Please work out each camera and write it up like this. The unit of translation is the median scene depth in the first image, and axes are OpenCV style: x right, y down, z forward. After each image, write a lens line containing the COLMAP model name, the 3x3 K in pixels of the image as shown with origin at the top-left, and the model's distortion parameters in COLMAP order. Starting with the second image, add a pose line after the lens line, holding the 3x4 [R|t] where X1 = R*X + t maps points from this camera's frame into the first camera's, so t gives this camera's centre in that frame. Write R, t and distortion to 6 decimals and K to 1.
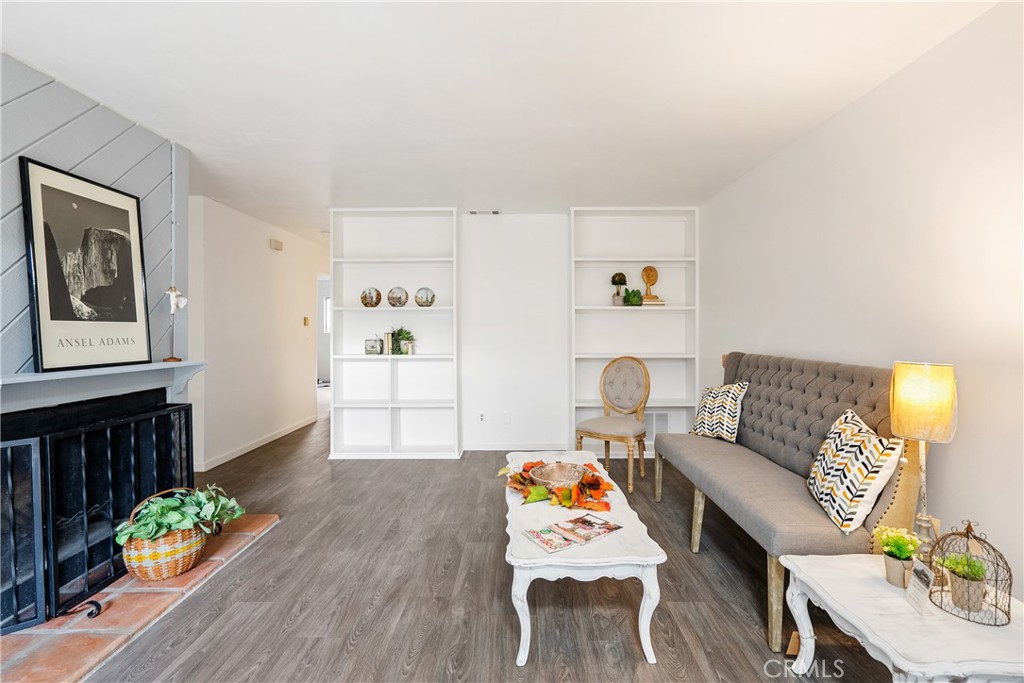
lens RADIAL K [[464.9, 0, 511.5], [0, 464.9, 333.4], [0, 0, 1]] dist [-0.000228, 0.000511]
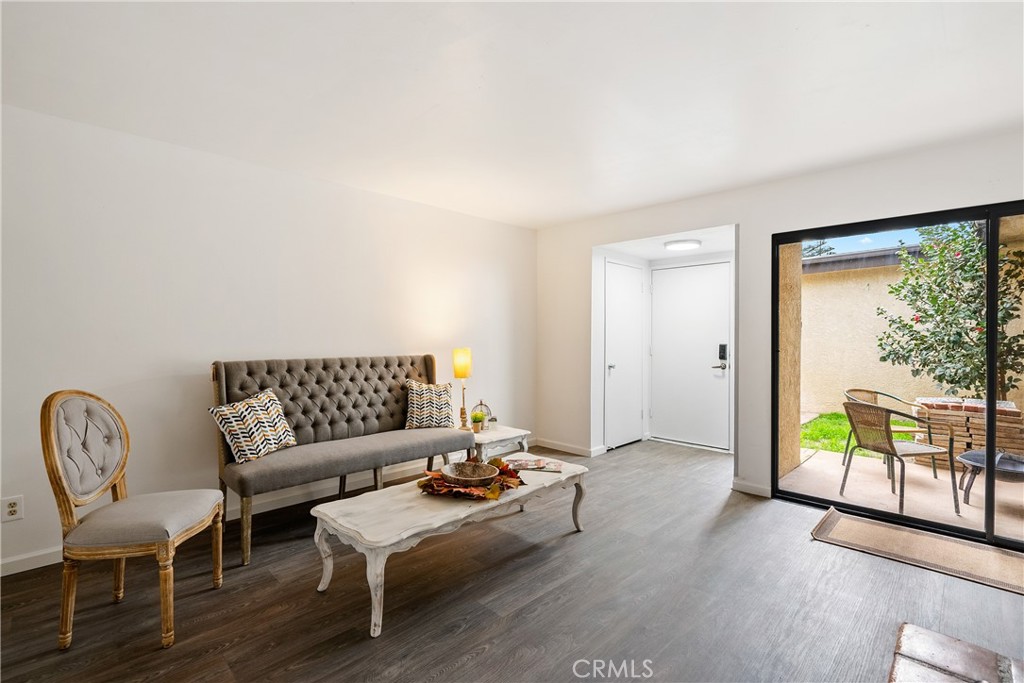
lens RADIAL K [[470.8, 0, 503.0], [0, 470.8, 339.0], [0, 0, 1]] dist [-0.000304, -0.000059]
pose [[-0.695656, -0.012081, 0.718274, -0.660578], [0.000176, 0.999856, 0.016987, -0.020926], [-0.718375, 0.011943, -0.695553, 1.548886]]
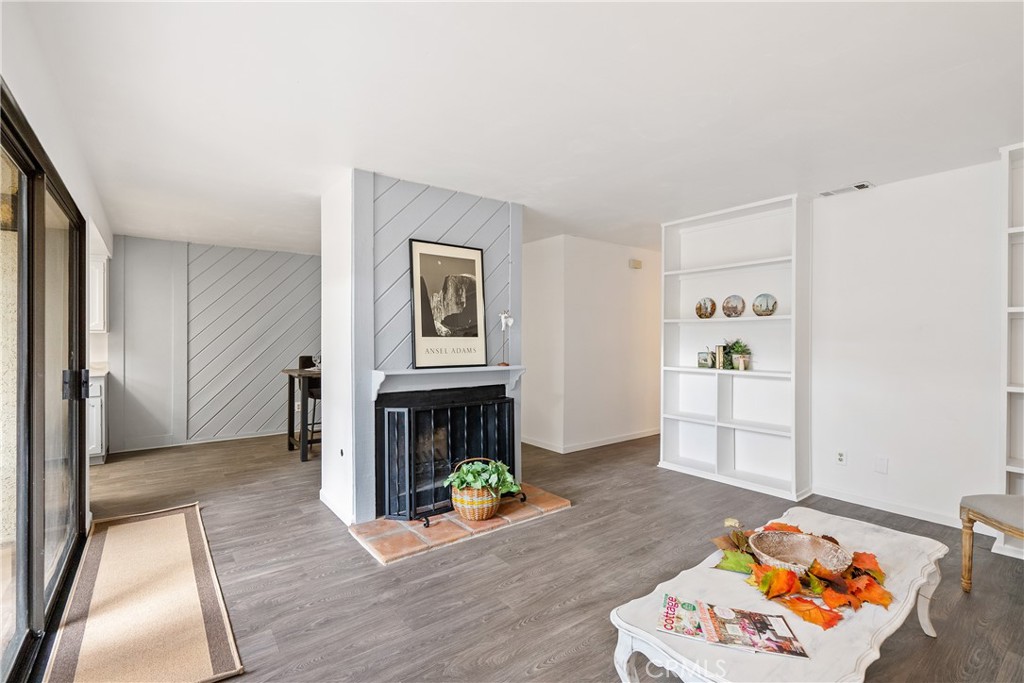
lens RADIAL K [[455.8, 0, 515.3], [0, 455.8, 345.6], [0, 0, 1]] dist [-0.002675, 0.000111]
pose [[0.625138, 0.017105, -0.780327, 0.343442], [-0.009781, 0.999853, 0.014082, -0.018081], [0.780453, -0.001170, 0.625213, 0.203593]]
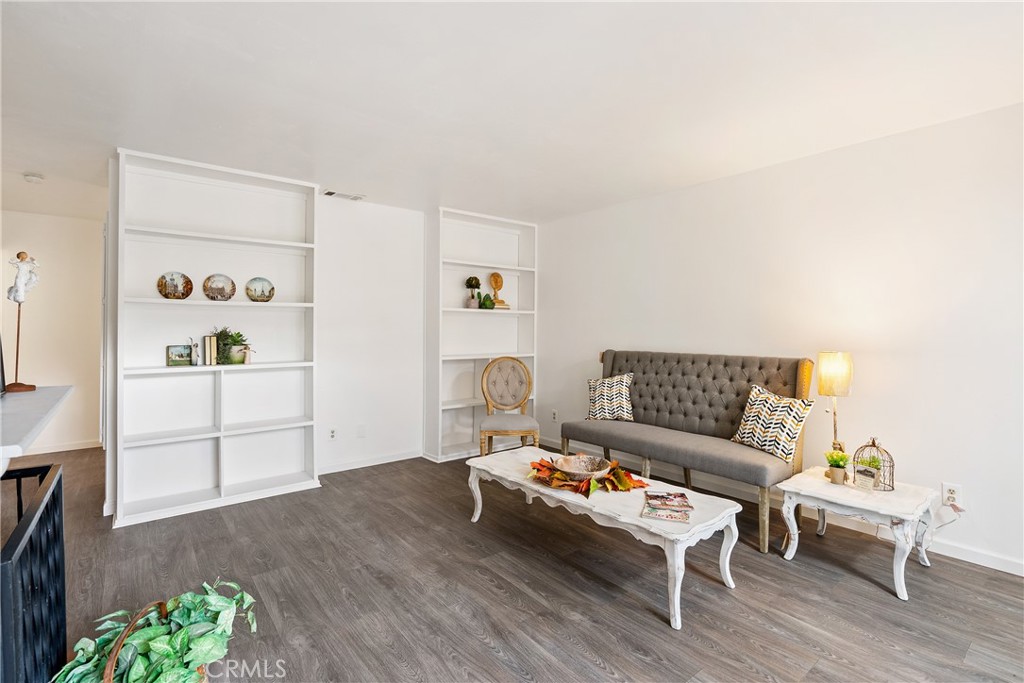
lens RADIAL K [[471.4, 0, 508.8], [0, 471.4, 328.6], [0, 0, 1]] dist [-0.000999, 0.000592]
pose [[0.782212, 0.003584, 0.623003, -0.652437], [0.003605, 0.999941, -0.010279, -0.005238], [-0.623002, 0.010286, 0.782152, 0.224287]]
